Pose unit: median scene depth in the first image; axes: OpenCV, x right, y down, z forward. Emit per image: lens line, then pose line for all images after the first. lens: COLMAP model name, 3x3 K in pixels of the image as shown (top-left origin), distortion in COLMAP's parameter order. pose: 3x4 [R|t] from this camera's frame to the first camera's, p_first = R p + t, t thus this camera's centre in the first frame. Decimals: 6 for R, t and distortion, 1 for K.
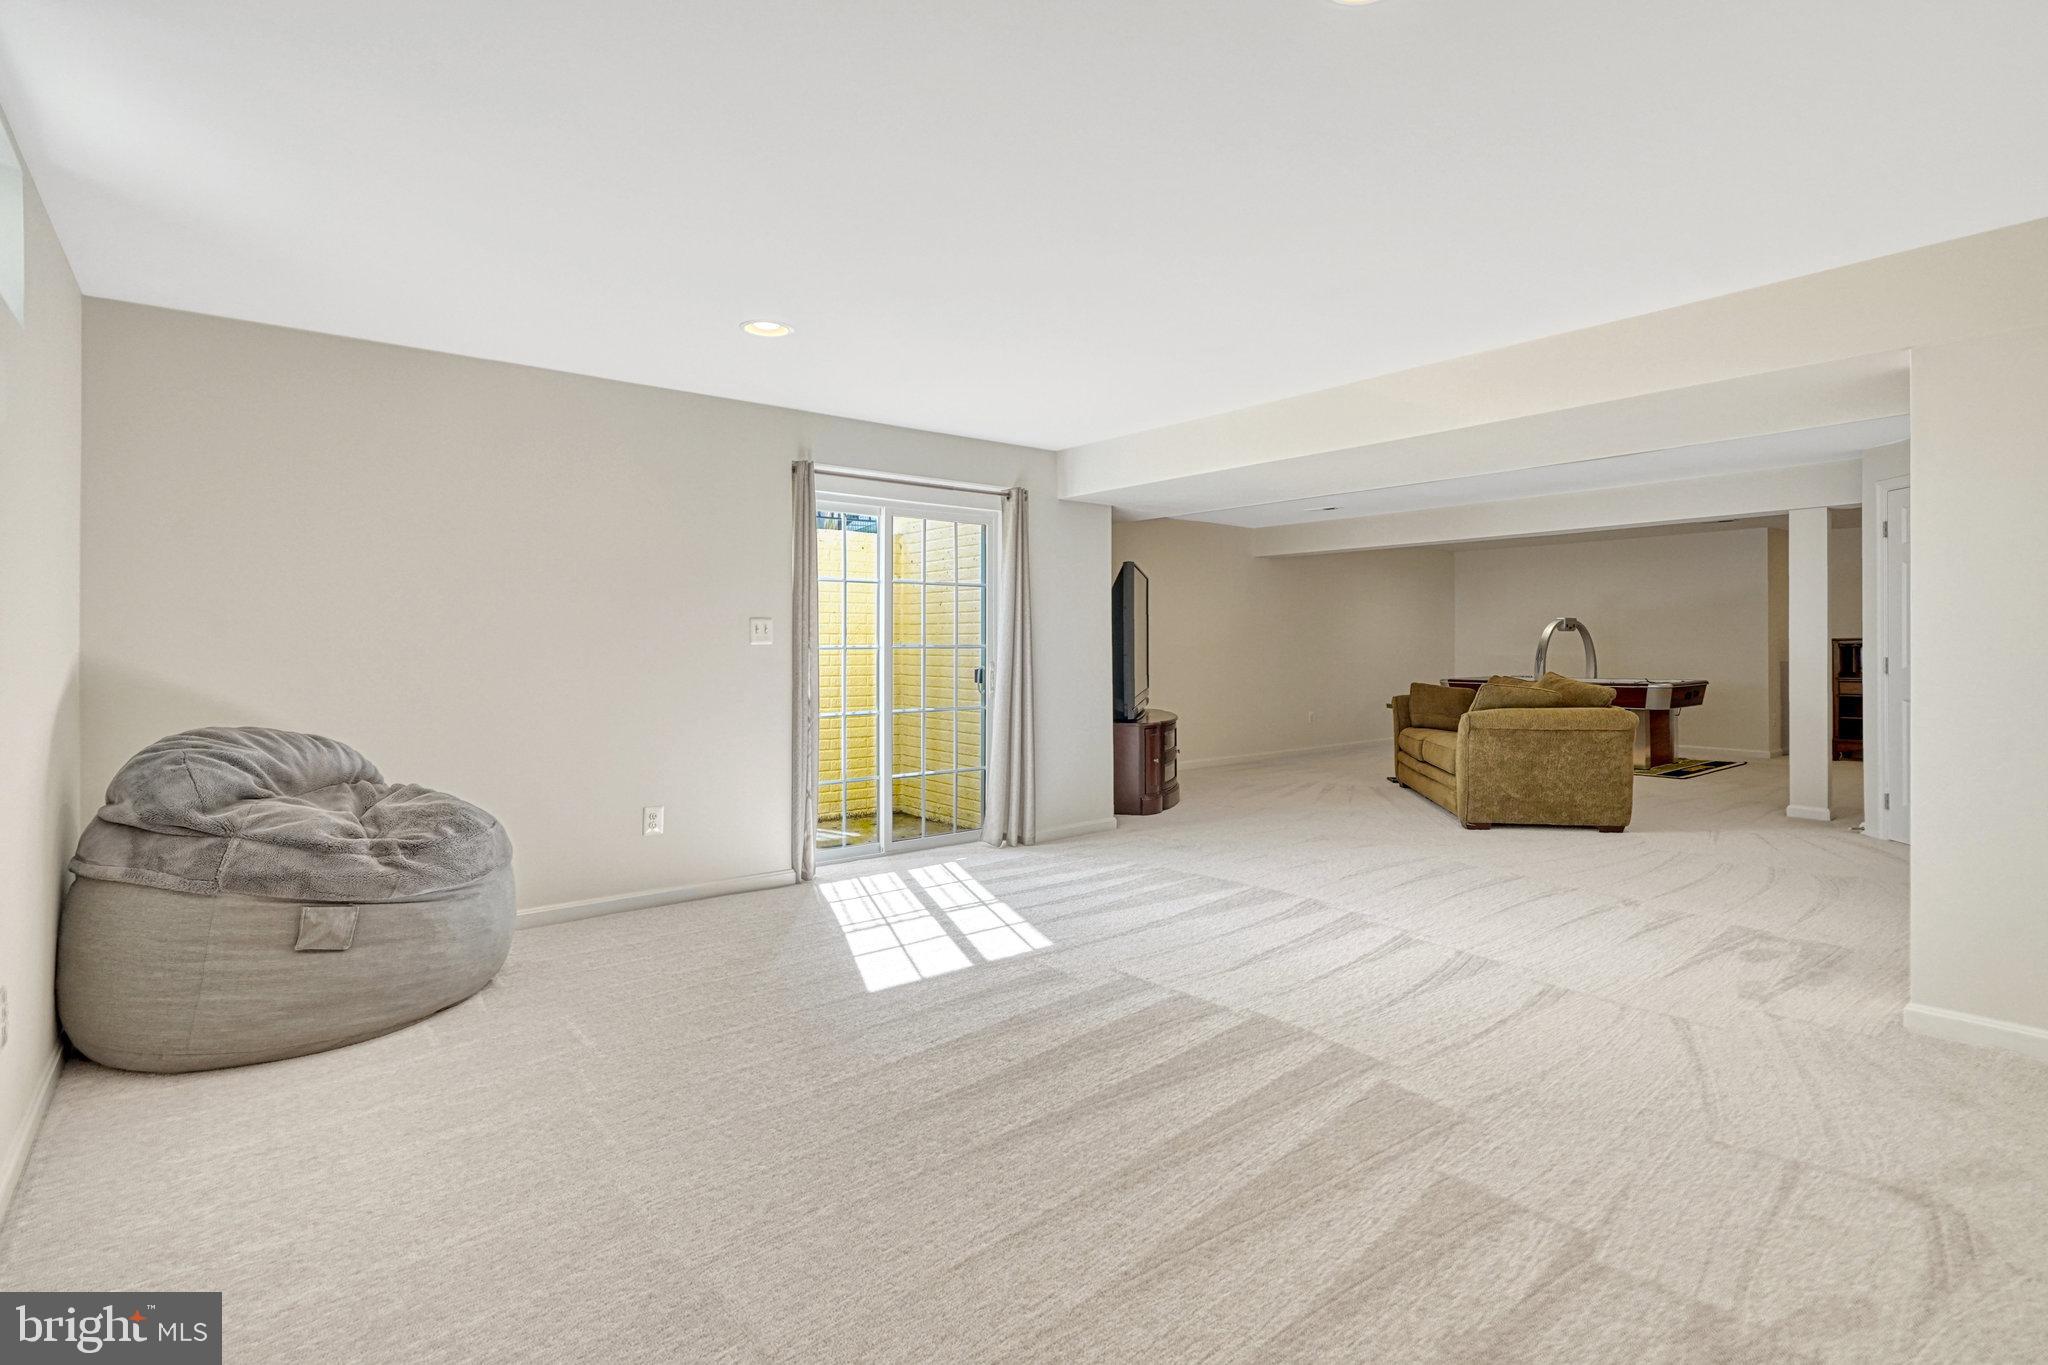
lens RADIAL K [[961.1, 0, 1015.7], [0, 961.1, 644.8], [0, 0, 1]] dist [-0.001184, -0.000414]
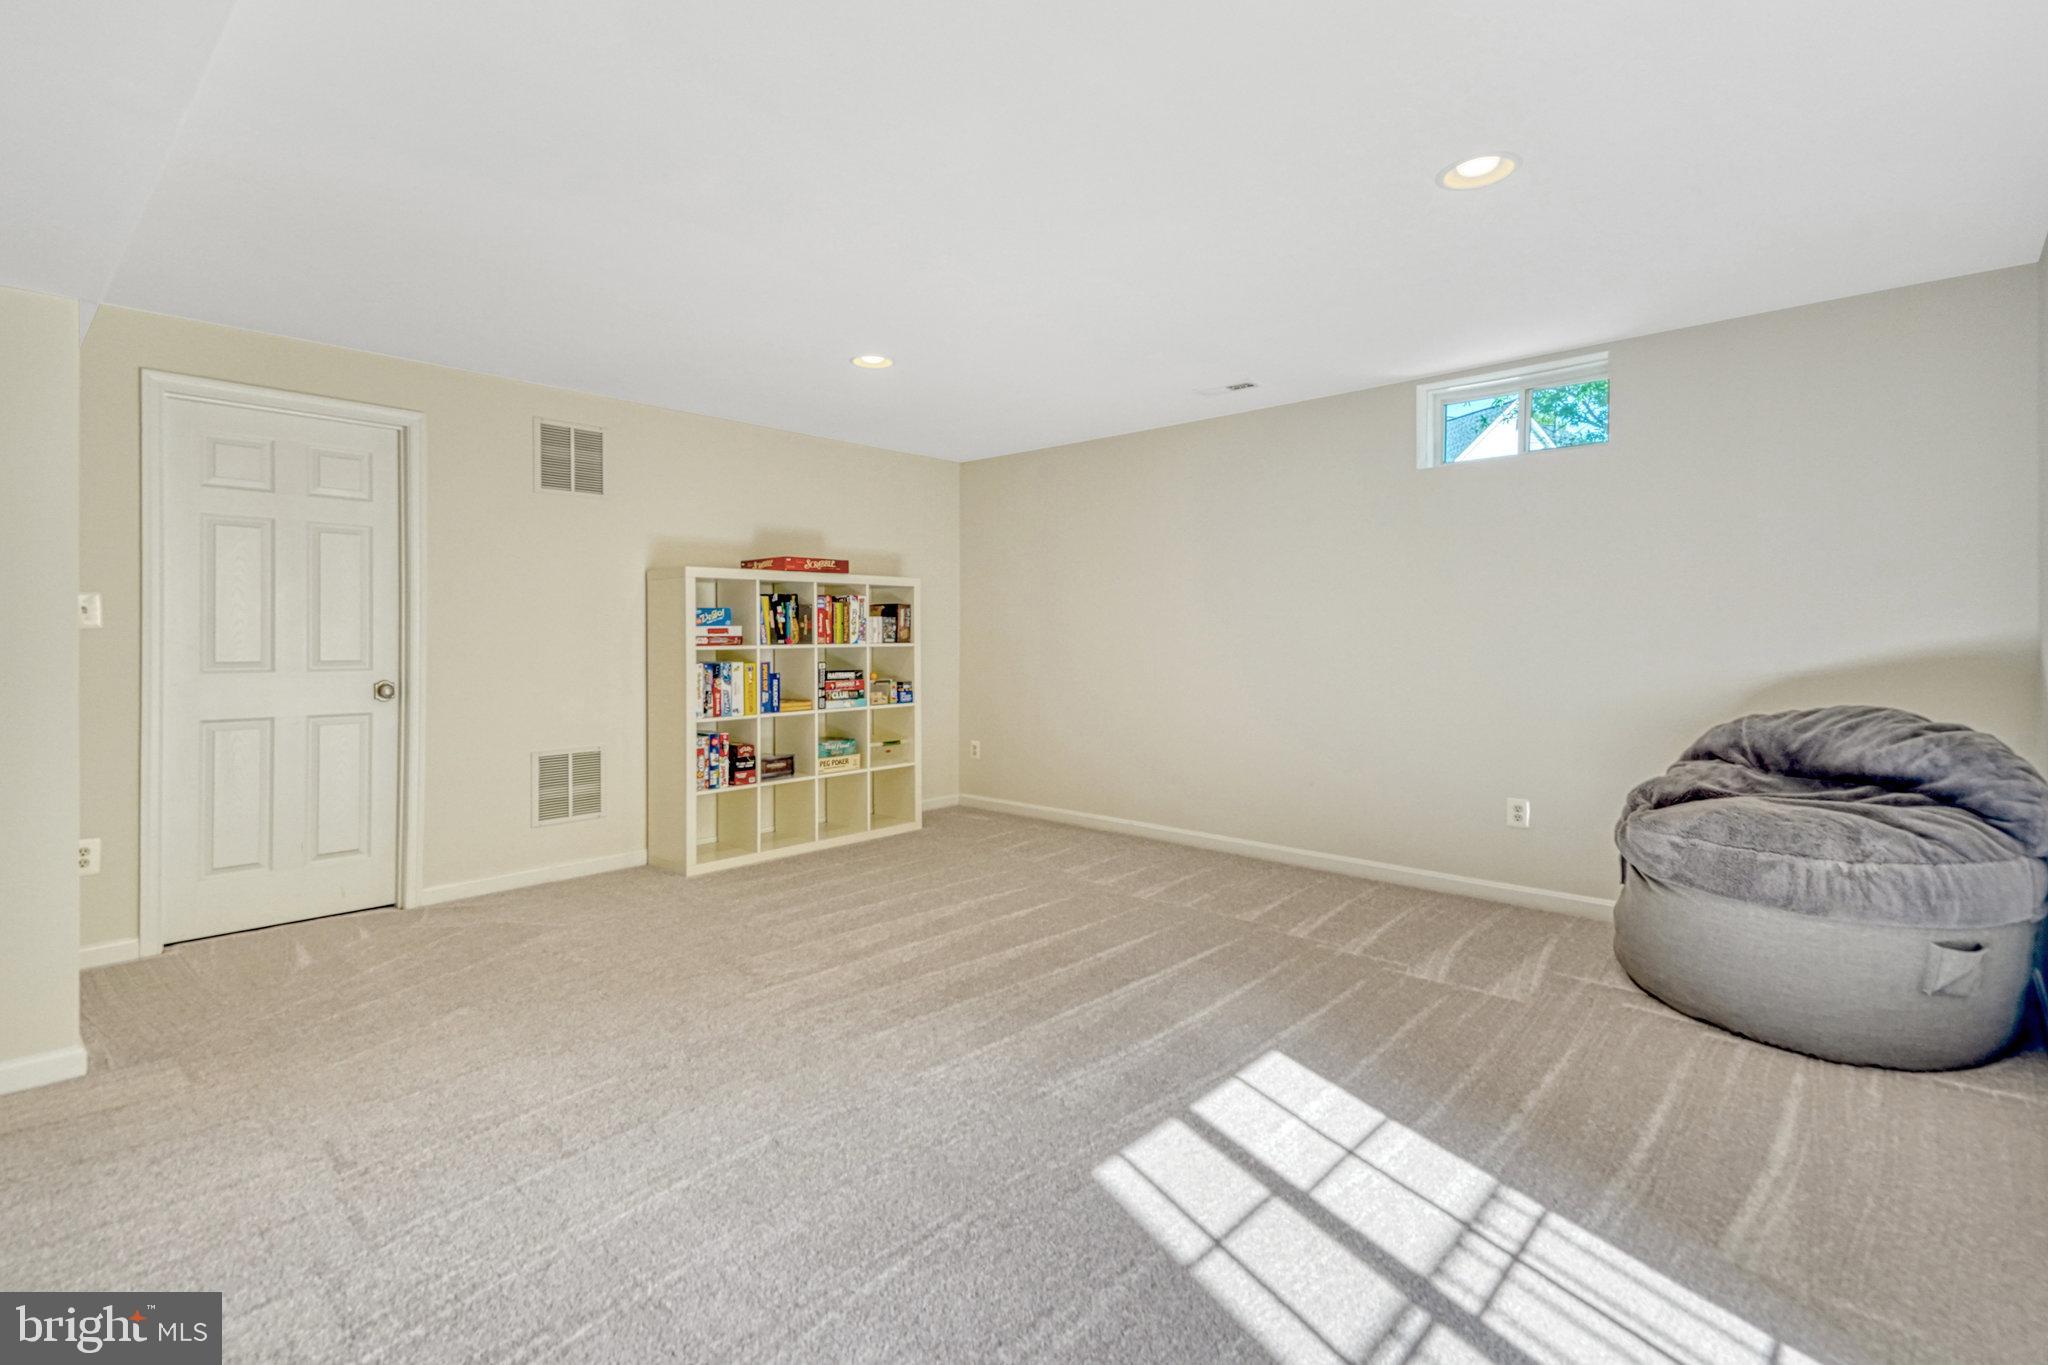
lens RADIAL K [[961.1, 0, 1015.7], [0, 961.1, 644.8], [0, 0, 1]] dist [-0.001184, -0.000414]
pose [[-0.988693, 0.001233, -0.149947, 0.127758], [0.001014, 0.999998, 0.001535, 0.012473], [0.149948, 0.001365, -0.988693, 1.225722]]
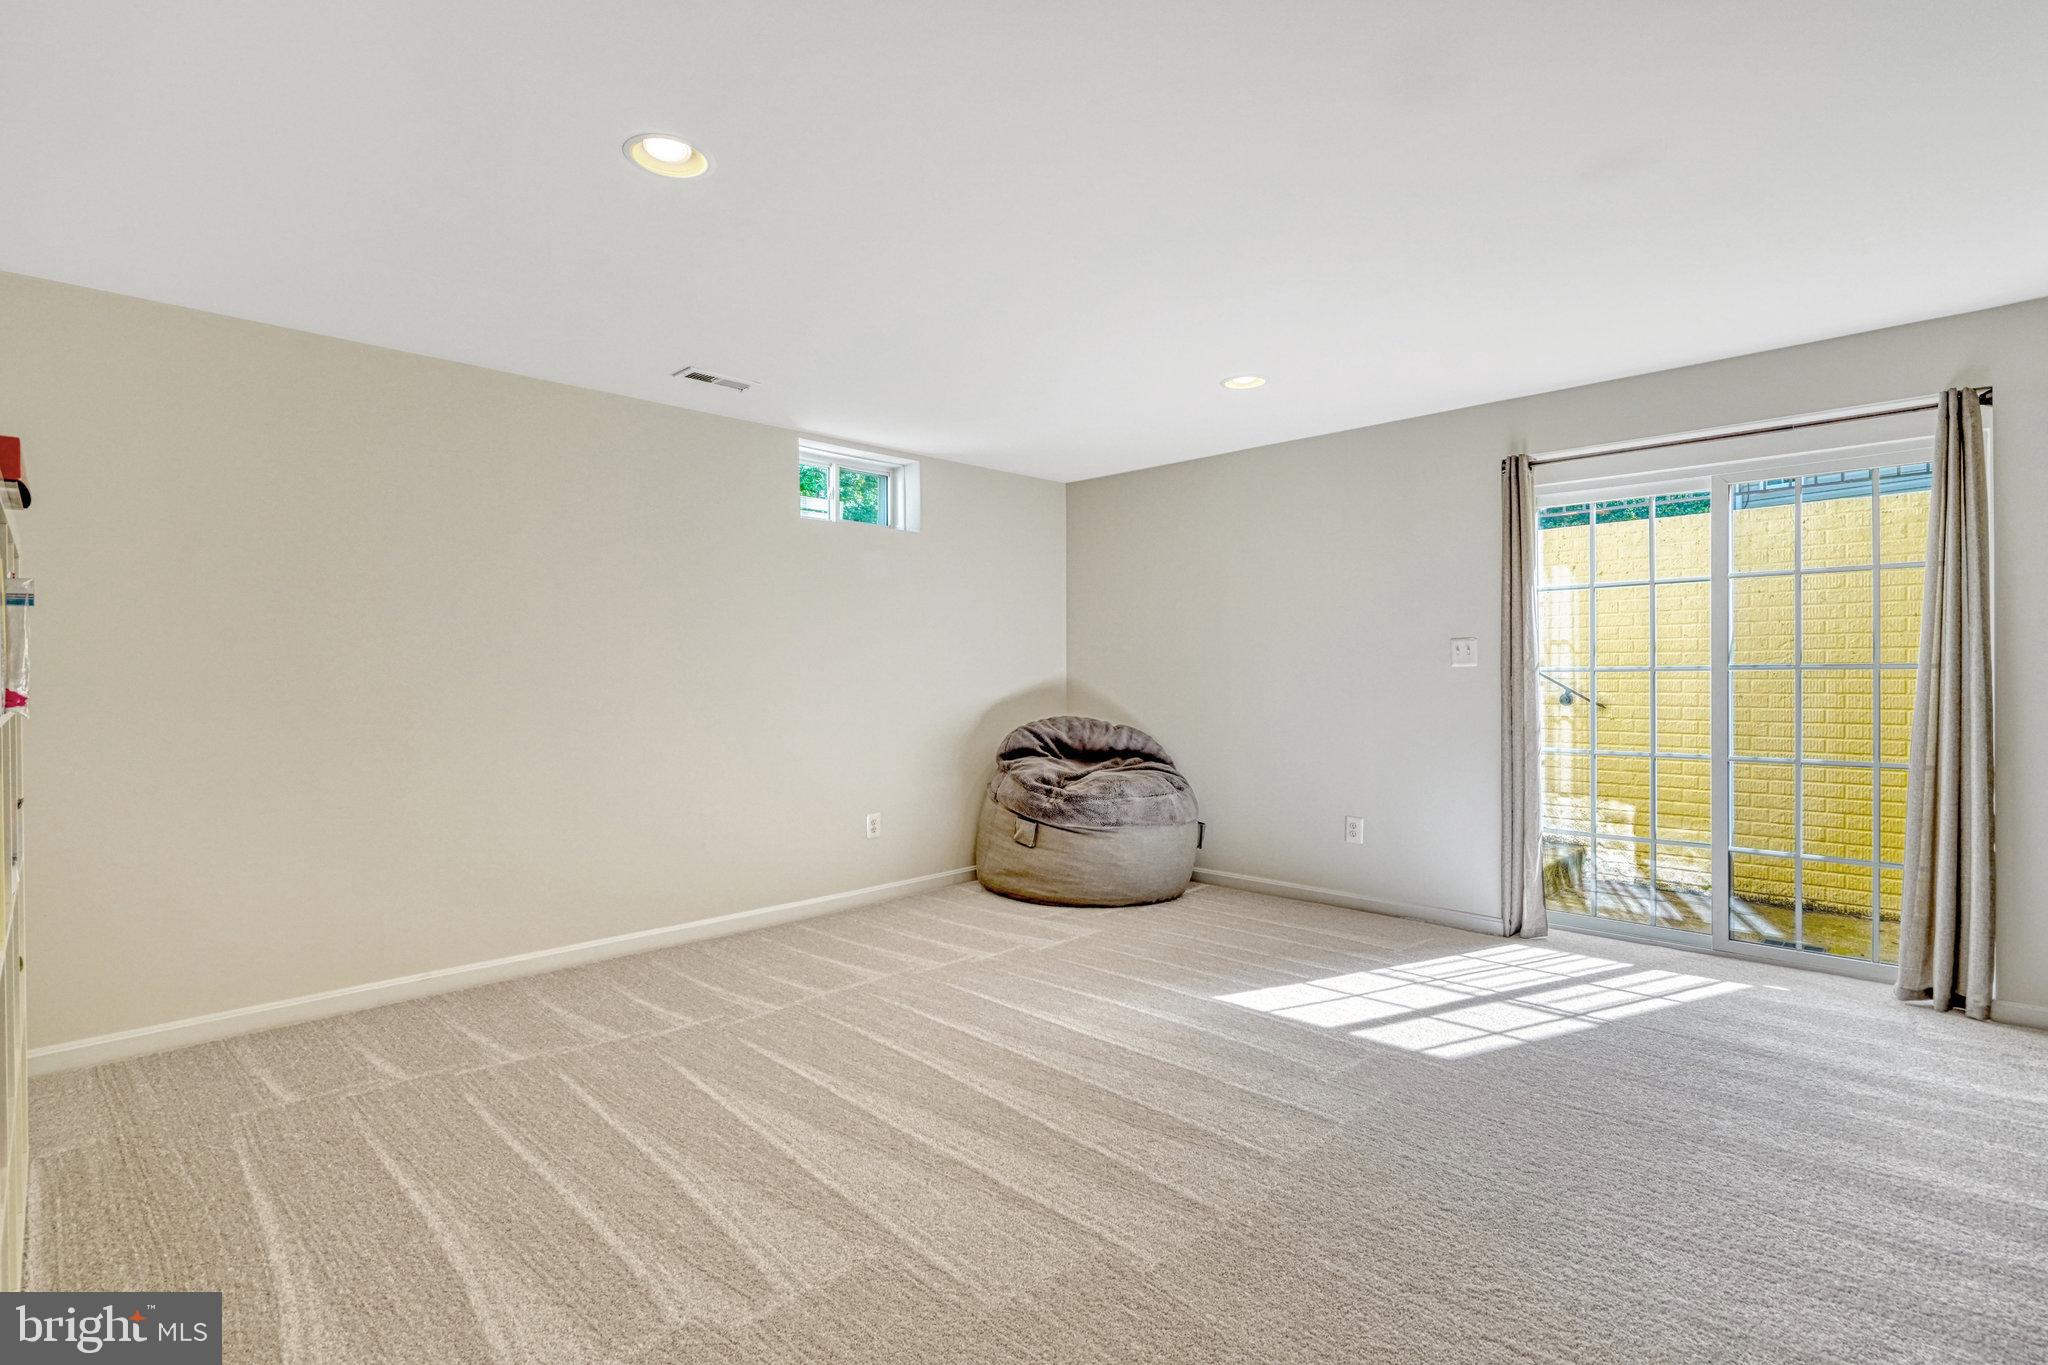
lens RADIAL K [[937.8, 0, 1018.4], [0, 937.8, 673.2], [0, 0, 1]] dist [-0.000444, -0.000257]
pose [[0.134183, -0.002336, -0.990954, 0.582991], [0.009126, 0.999958, -0.001122, 0.003219], [0.990915, -0.008893, 0.134198, 0.450907]]
